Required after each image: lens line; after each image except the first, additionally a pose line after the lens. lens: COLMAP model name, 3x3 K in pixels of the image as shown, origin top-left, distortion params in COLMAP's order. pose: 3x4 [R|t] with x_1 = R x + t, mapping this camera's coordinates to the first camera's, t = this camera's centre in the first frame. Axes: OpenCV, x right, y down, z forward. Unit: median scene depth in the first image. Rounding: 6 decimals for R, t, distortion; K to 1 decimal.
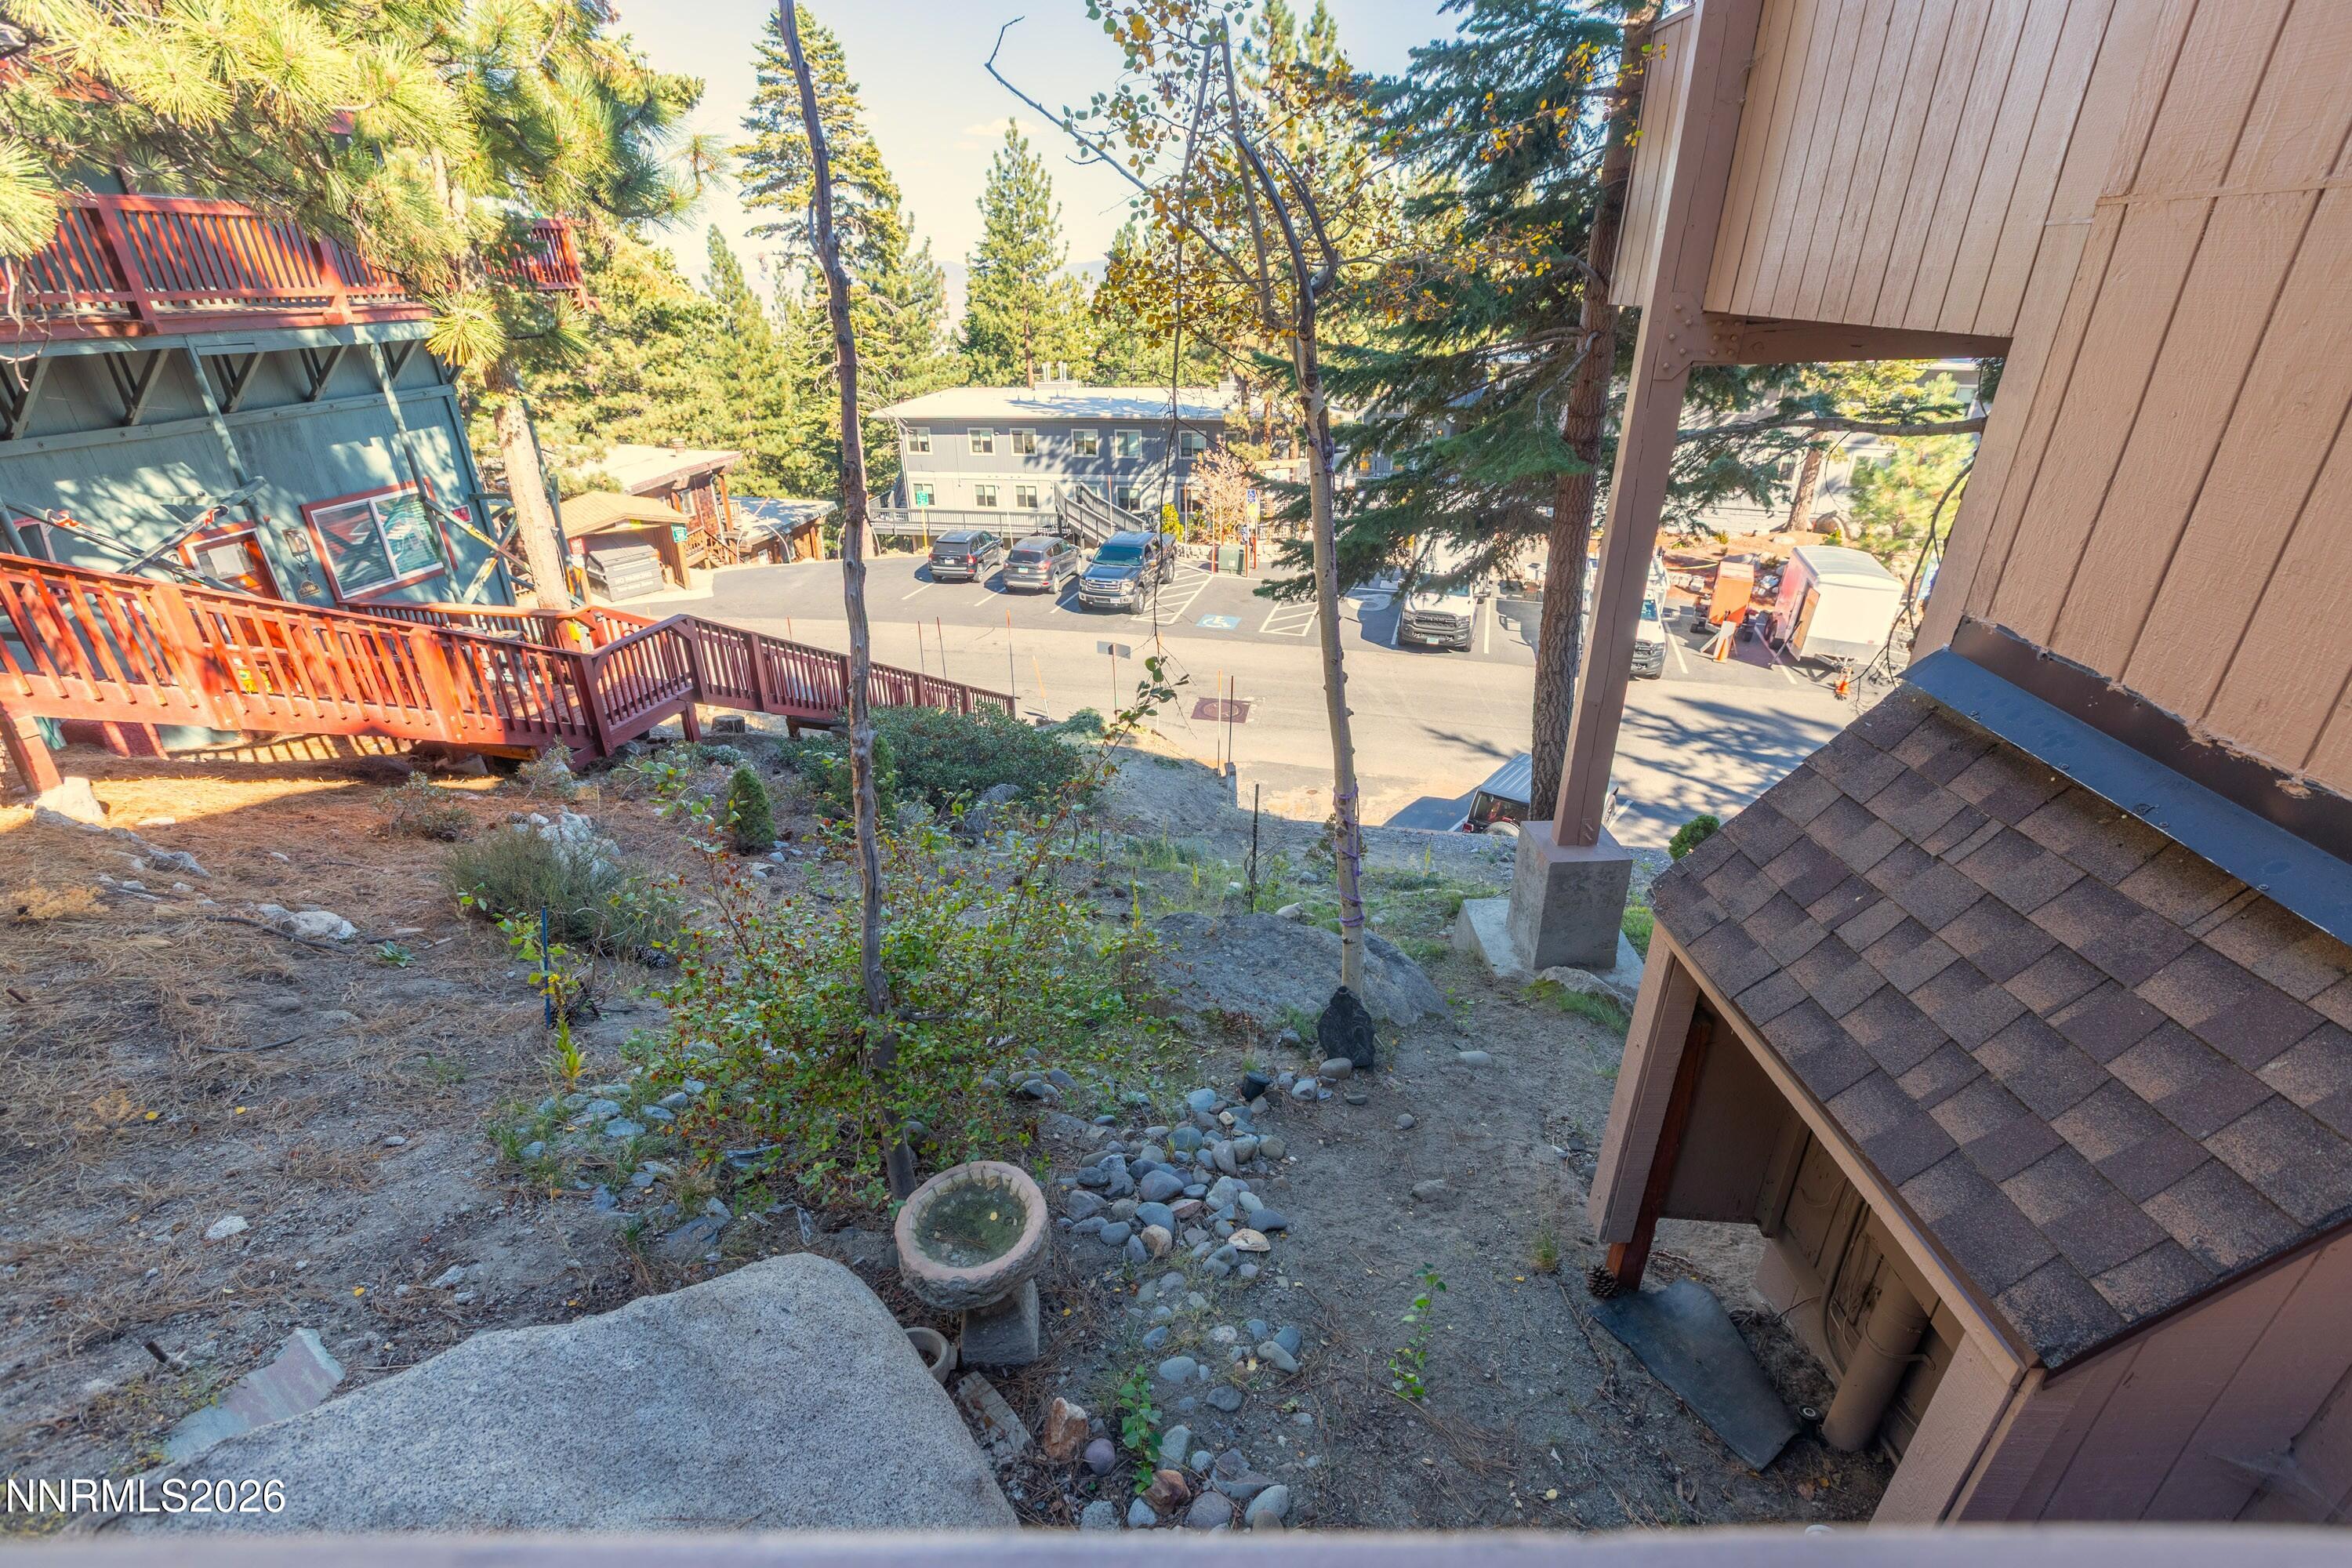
lens RADIAL K [[1044.5, 0, 1179.0], [0, 1044.5, 789.2], [0, 0, 1]] dist [-0.001054, -0.000091]
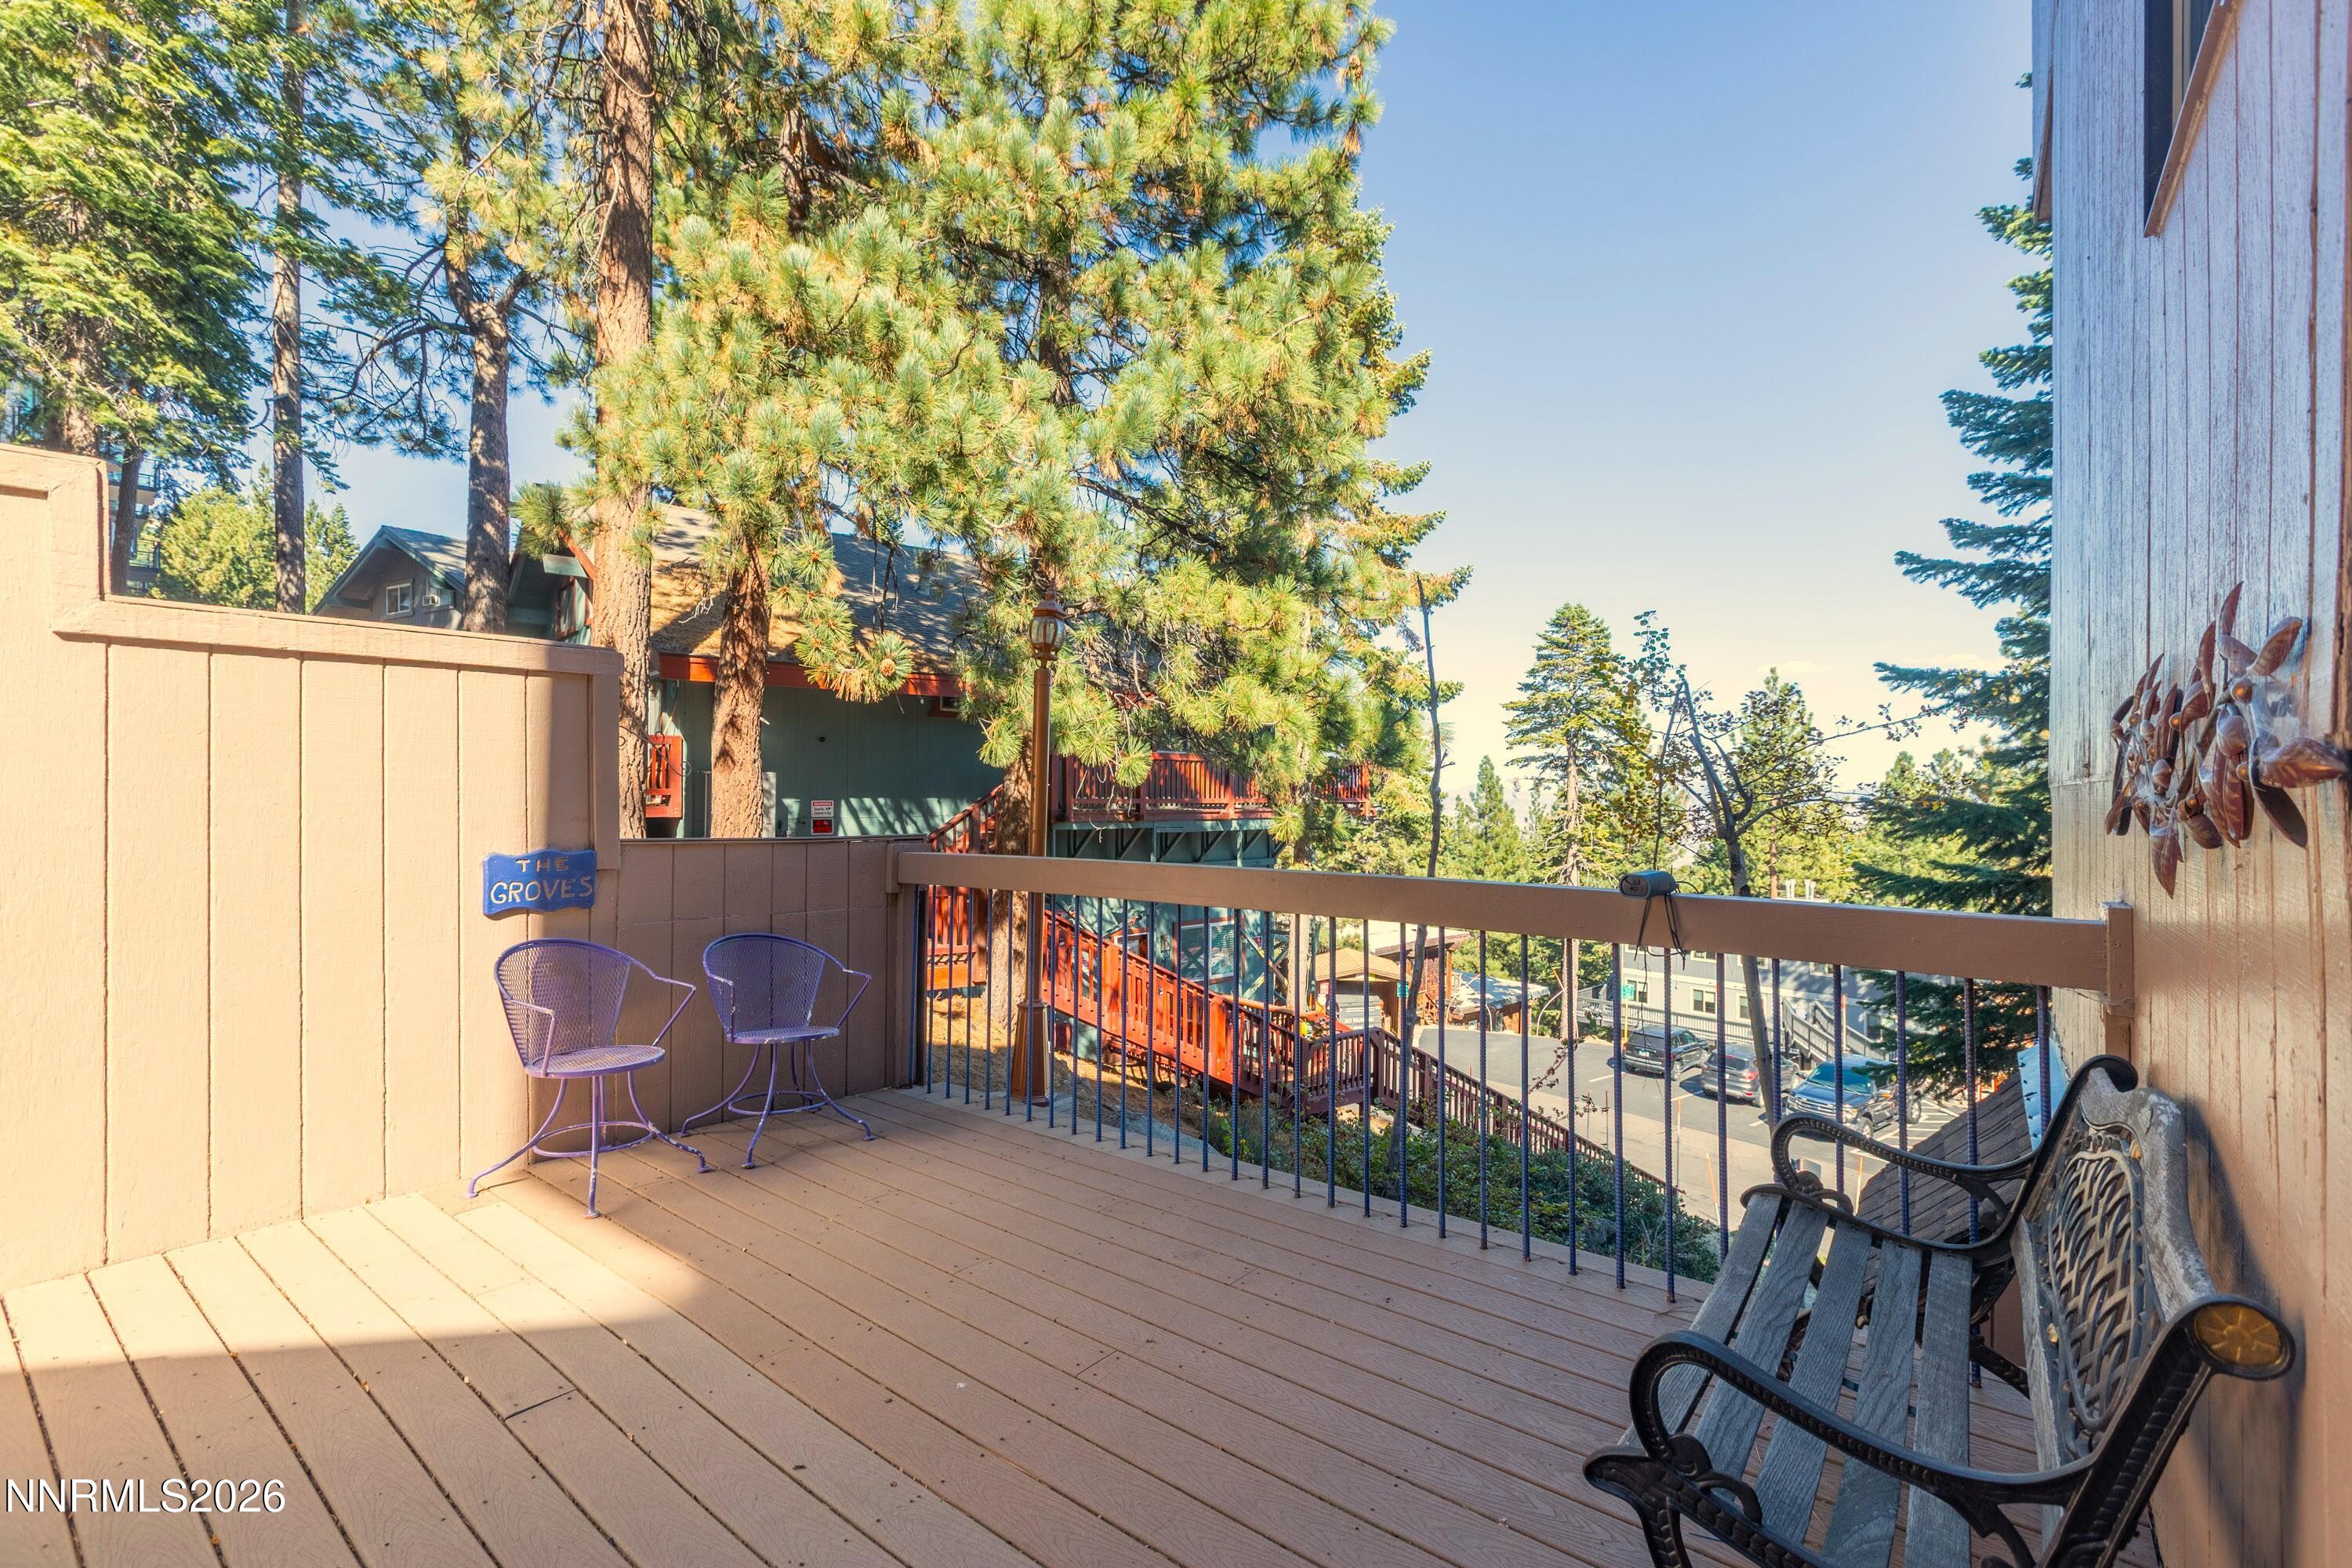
lens RADIAL K [[1044.5, 0, 1197.8], [0, 1044.5, 780.8], [0, 0, 1]] dist [-0.001054, -0.000091]
pose [[0.795907, 0.009609, -0.605342, 0.115709], [-0.282663, 0.890103, -0.357518, 0.075752], [0.535382, 0.455659, 0.711155, -0.164786]]
